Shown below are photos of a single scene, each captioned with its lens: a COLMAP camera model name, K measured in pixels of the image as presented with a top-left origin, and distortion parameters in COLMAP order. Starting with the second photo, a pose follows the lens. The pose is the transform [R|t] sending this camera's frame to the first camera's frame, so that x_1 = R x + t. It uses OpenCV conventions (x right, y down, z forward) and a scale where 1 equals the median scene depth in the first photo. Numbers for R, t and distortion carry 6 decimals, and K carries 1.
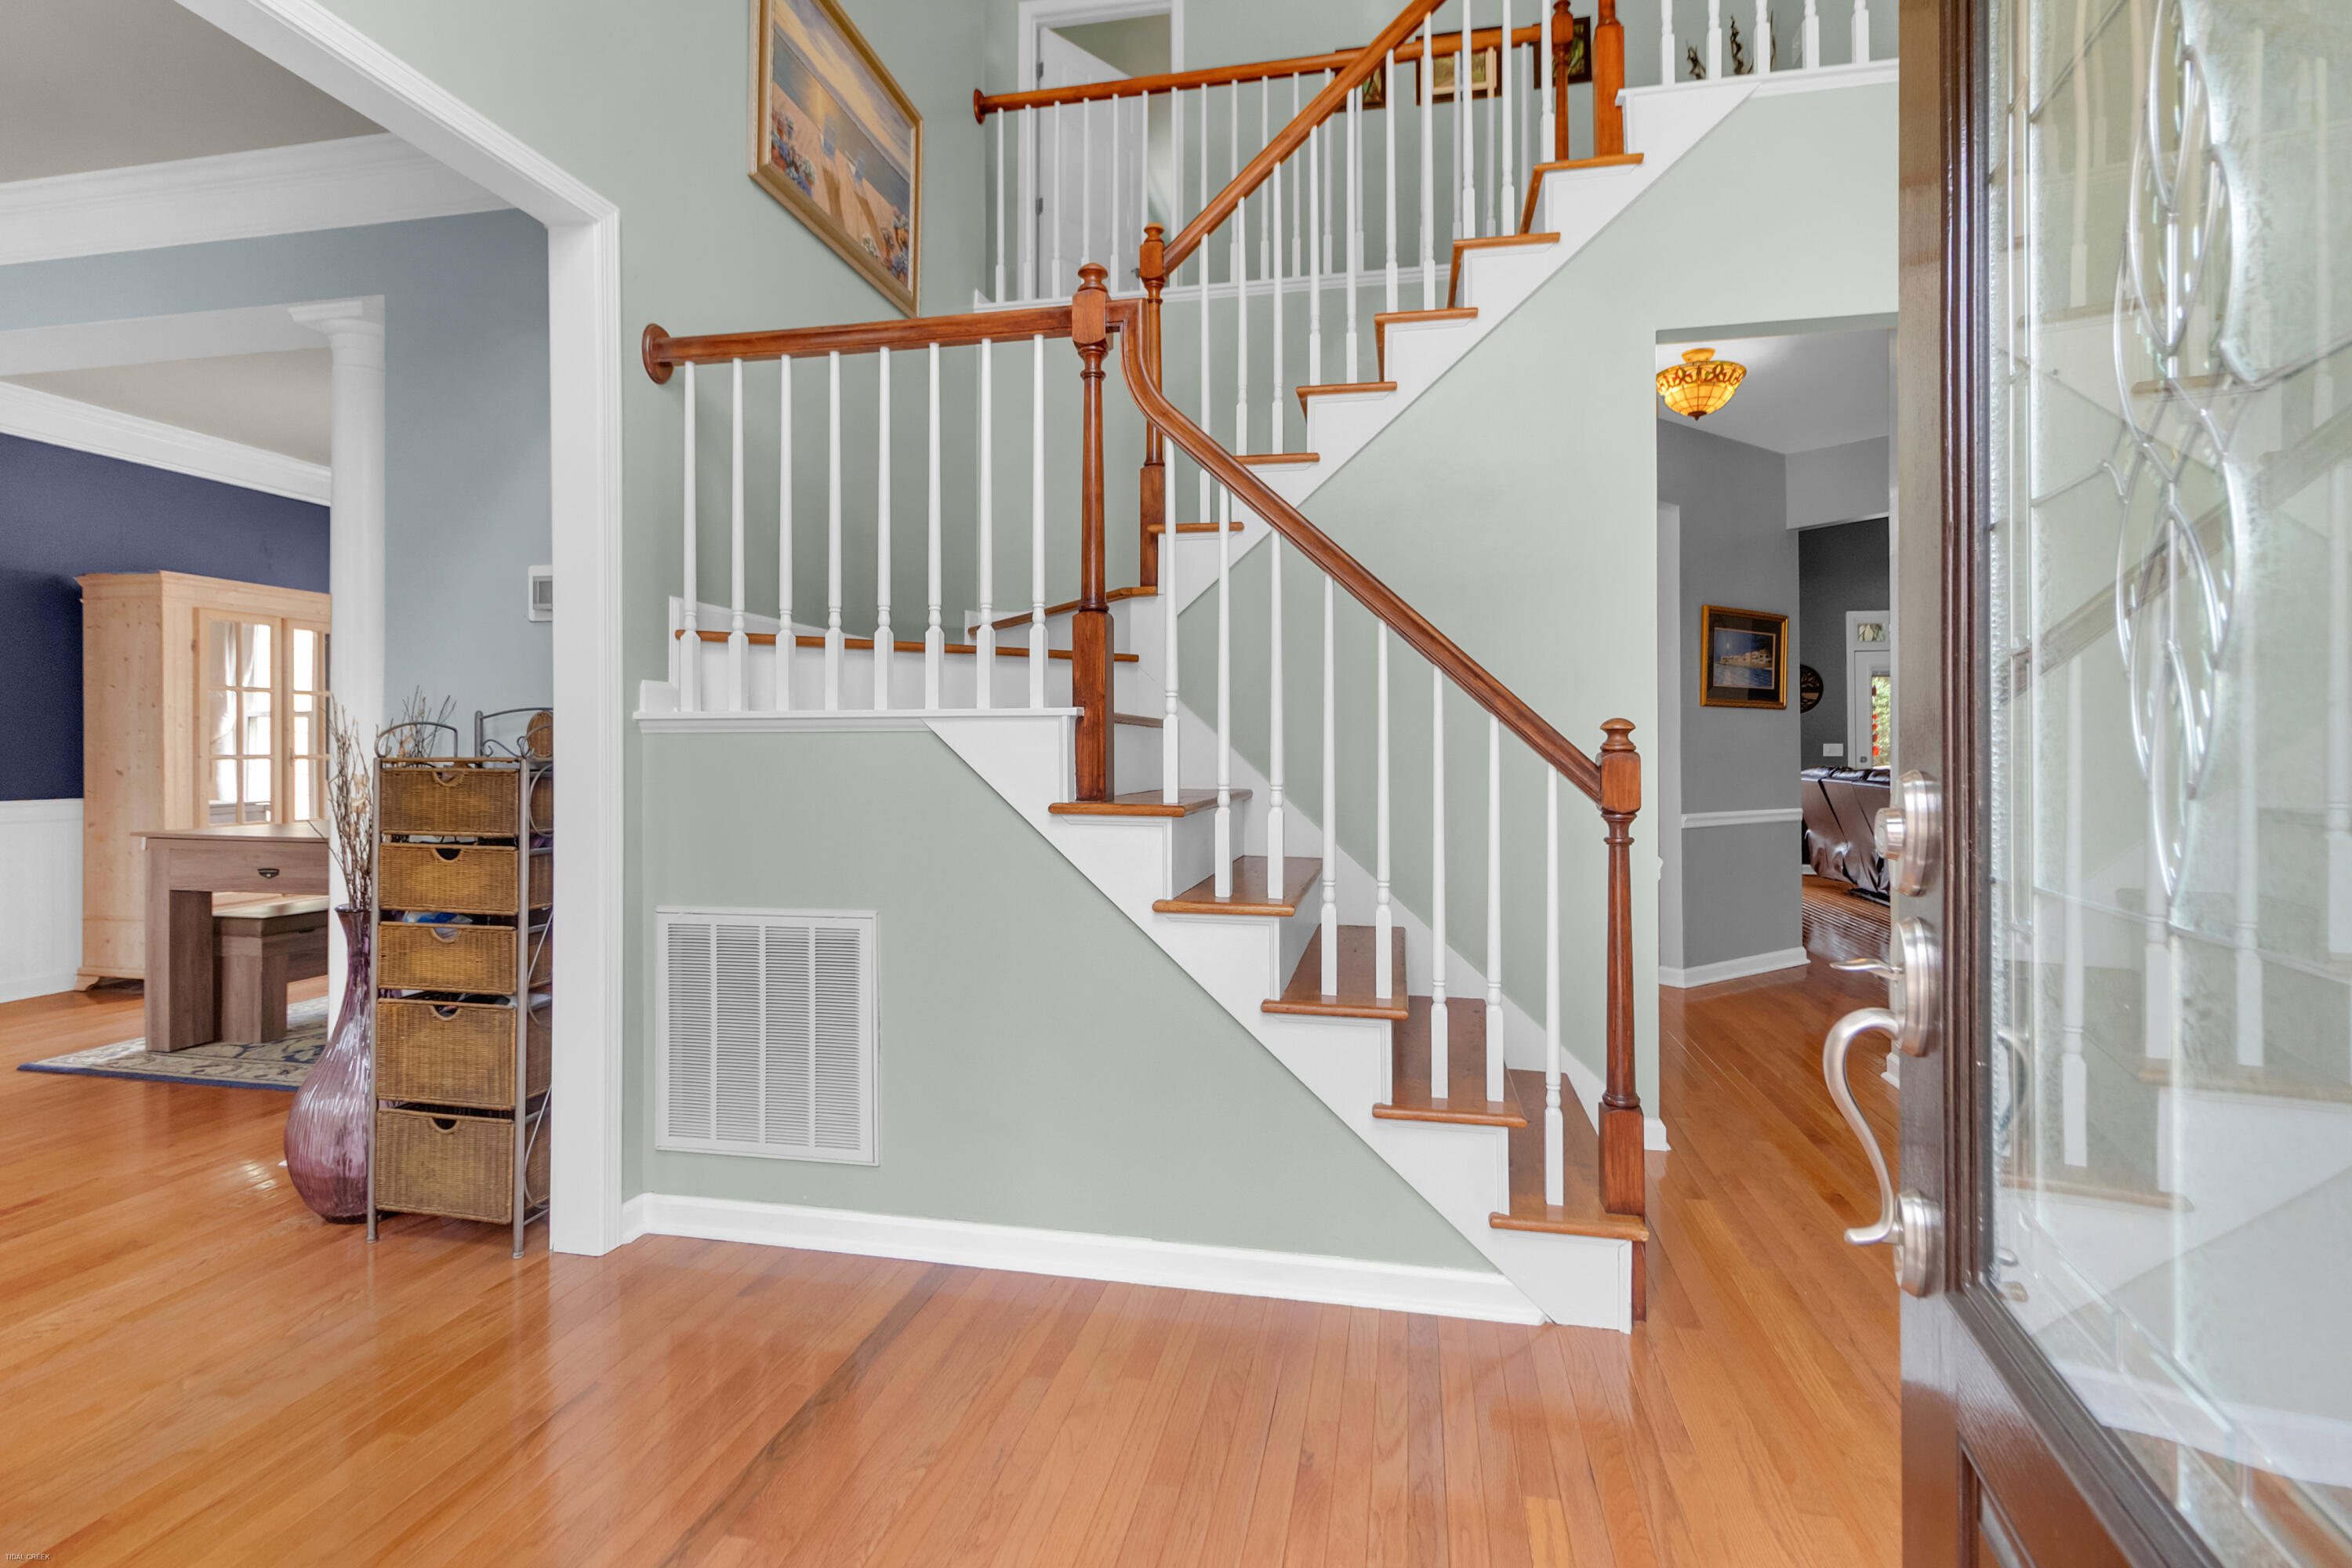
lens RADIAL K [[1104.0, 0, 1176.3], [0, 1104.0, 743.7], [0, 0, 1]] dist [0.003383, 0.000476]
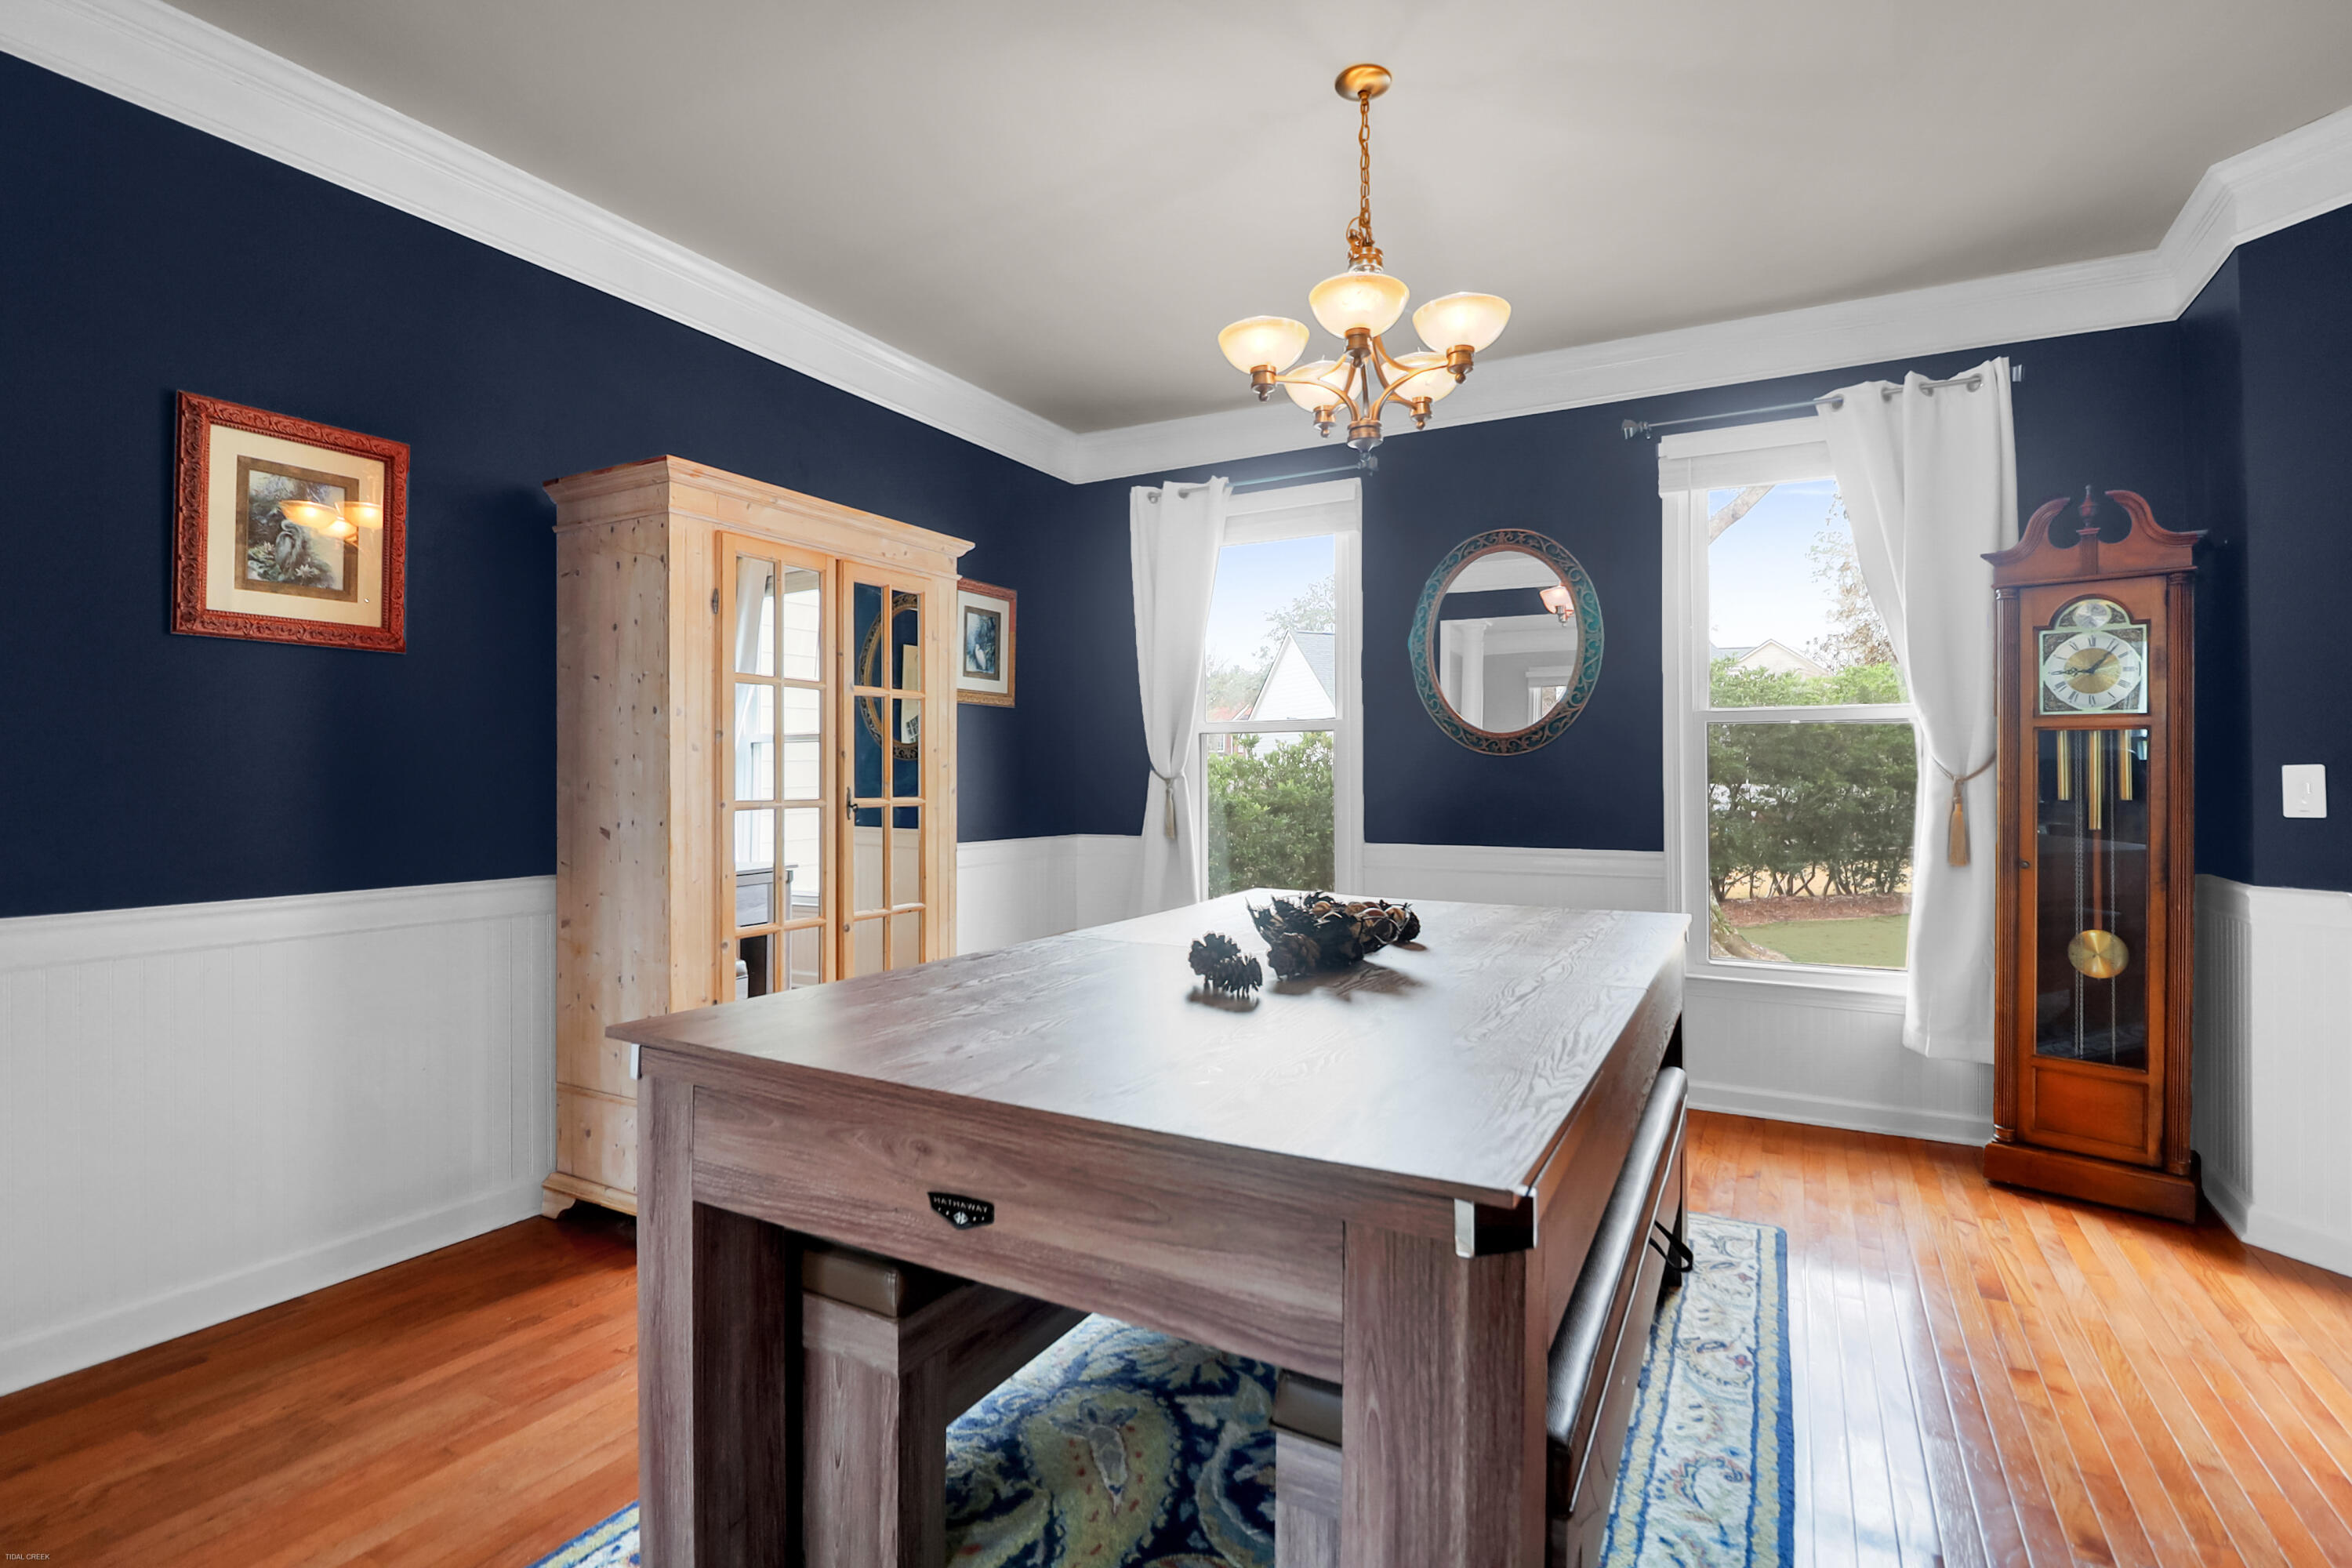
lens RADIAL K [[1106.1, 0, 1174.3], [0, 1106.1, 778.3], [0, 0, 1]] dist [-0.011741, -0.000549]
pose [[0.954261, 0.002934, -0.298961, -0.623661], [-0.003131, 0.999995, -0.000179, -0.001990], [0.298959, 0.001107, 0.954265, 0.673417]]
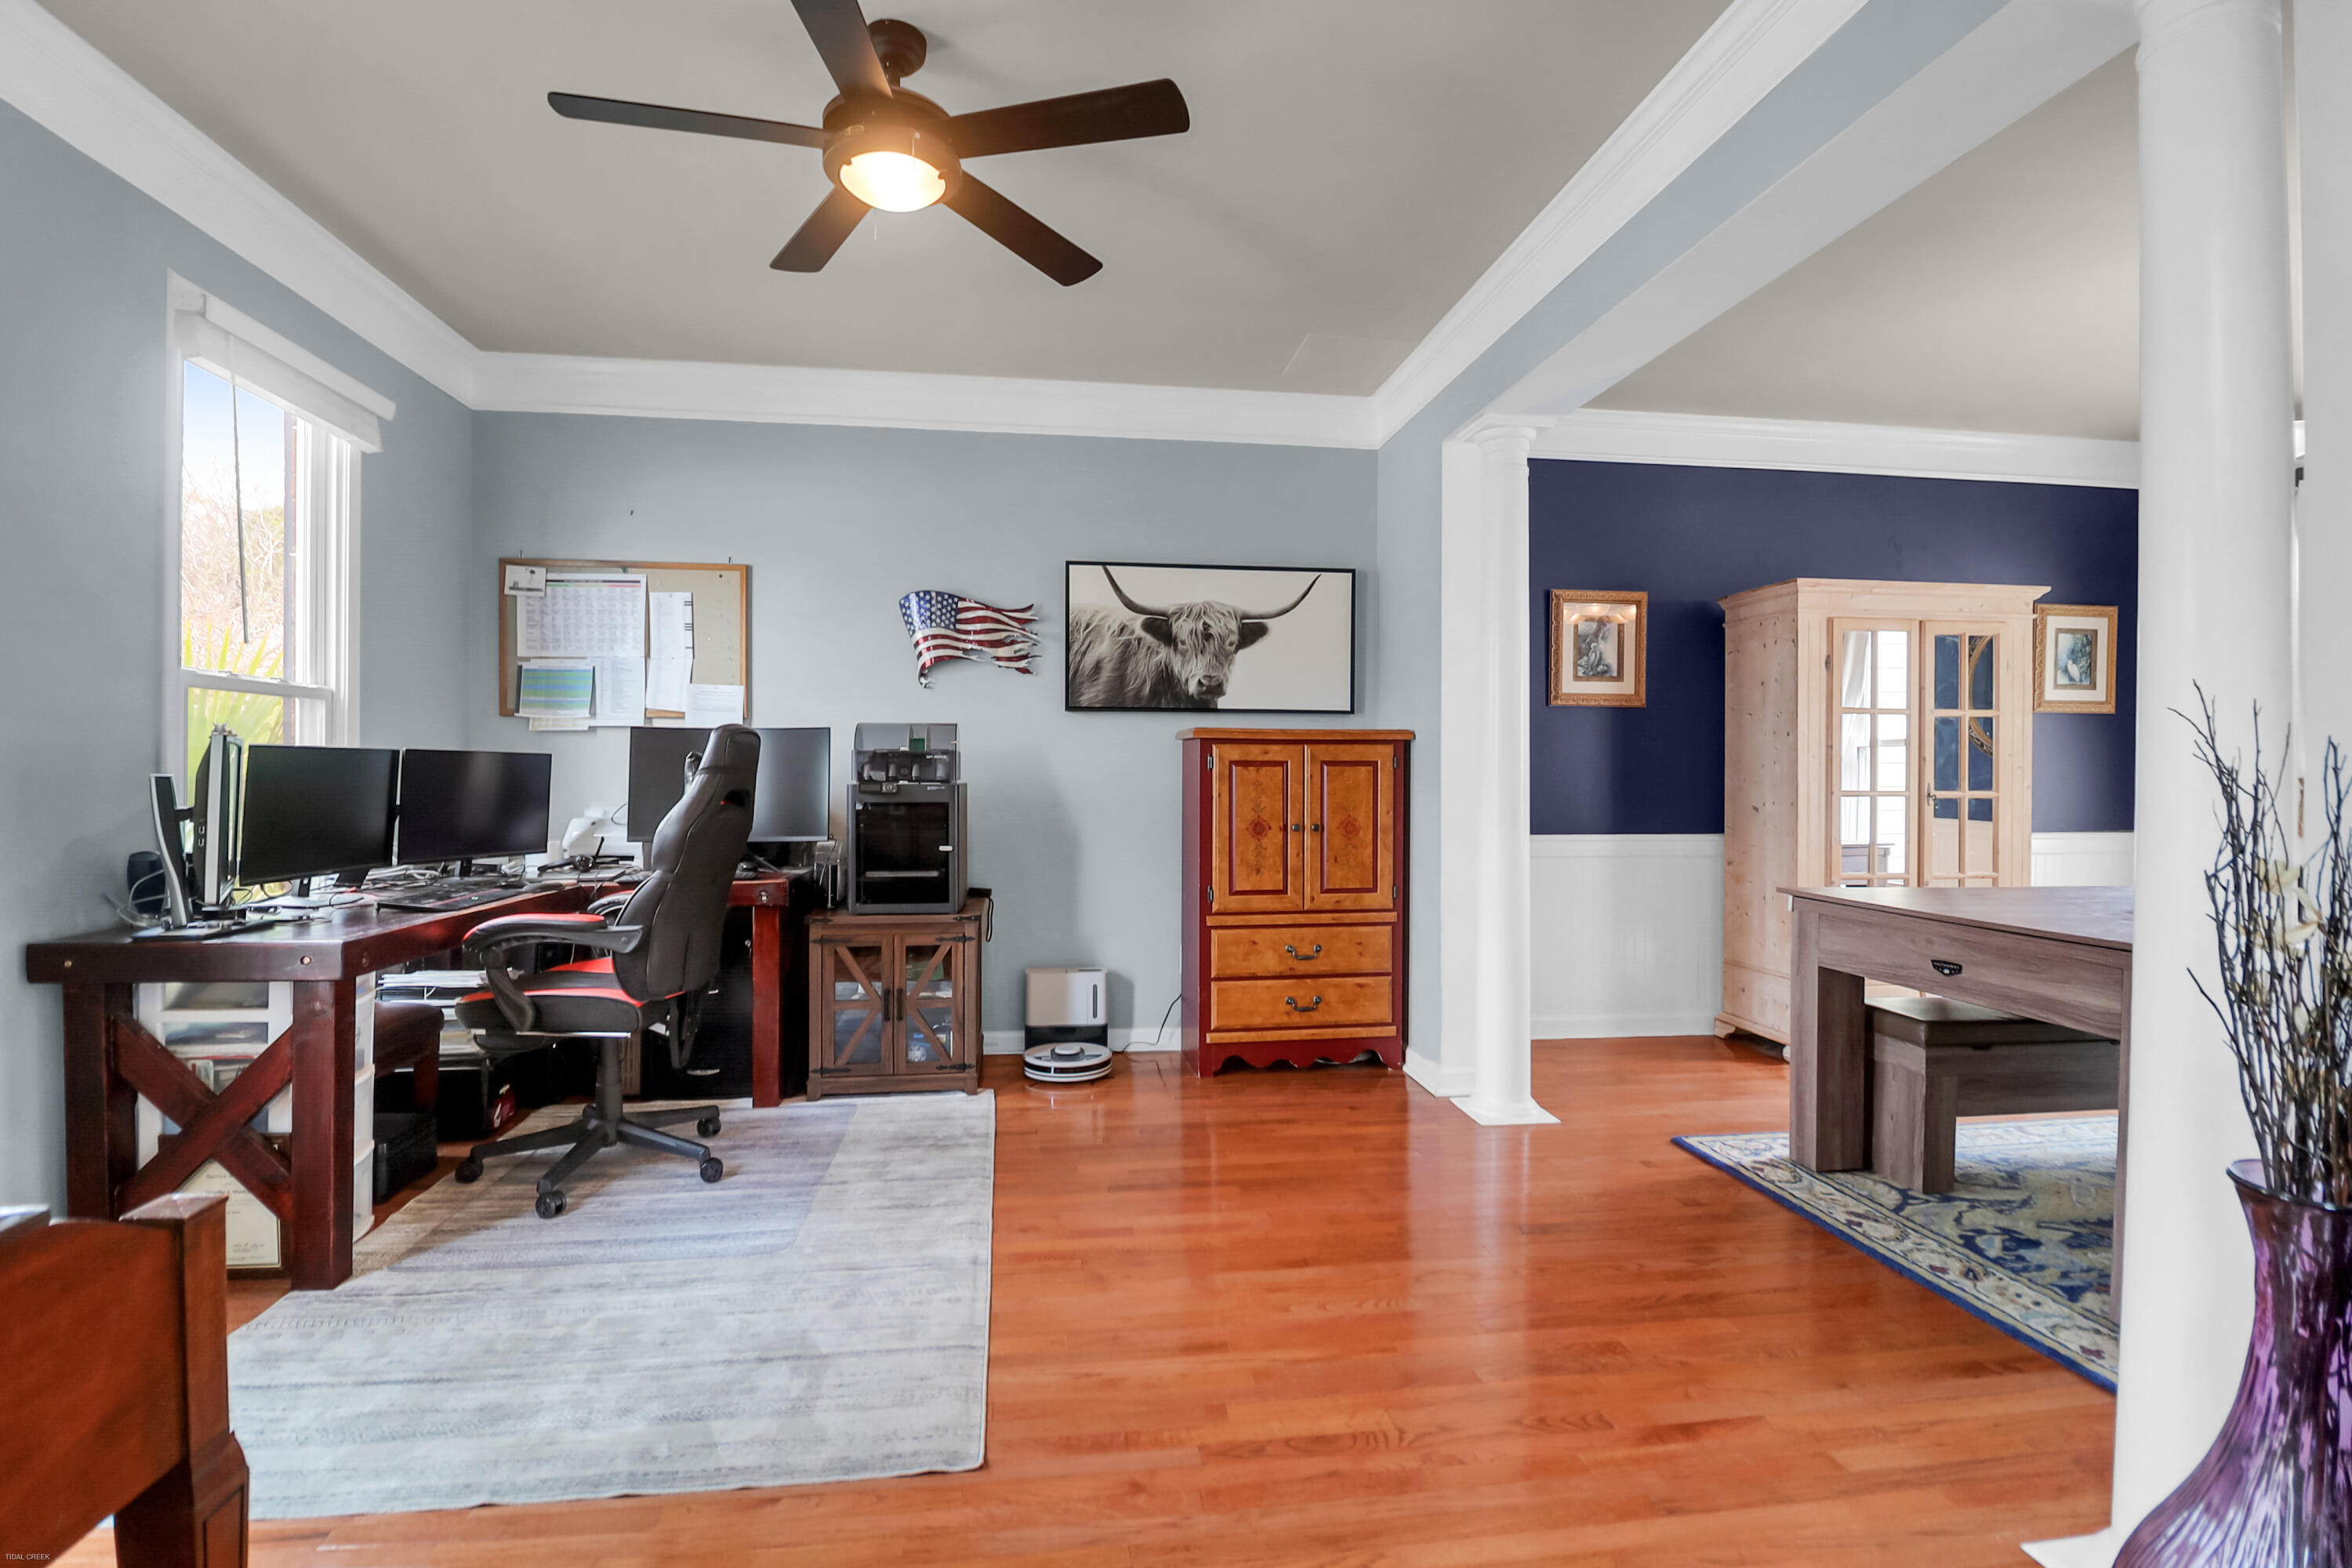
lens RADIAL K [[1106.1, 0, 1174.3], [0, 1106.1, 778.3], [0, 0, 1]] dist [-0.011741, -0.000549]
pose [[0.336515, 0.008041, -0.941644, -0.313997], [-0.005655, 0.999963, 0.006518, -0.002413], [0.941661, 0.003132, 0.336548, 0.293879]]
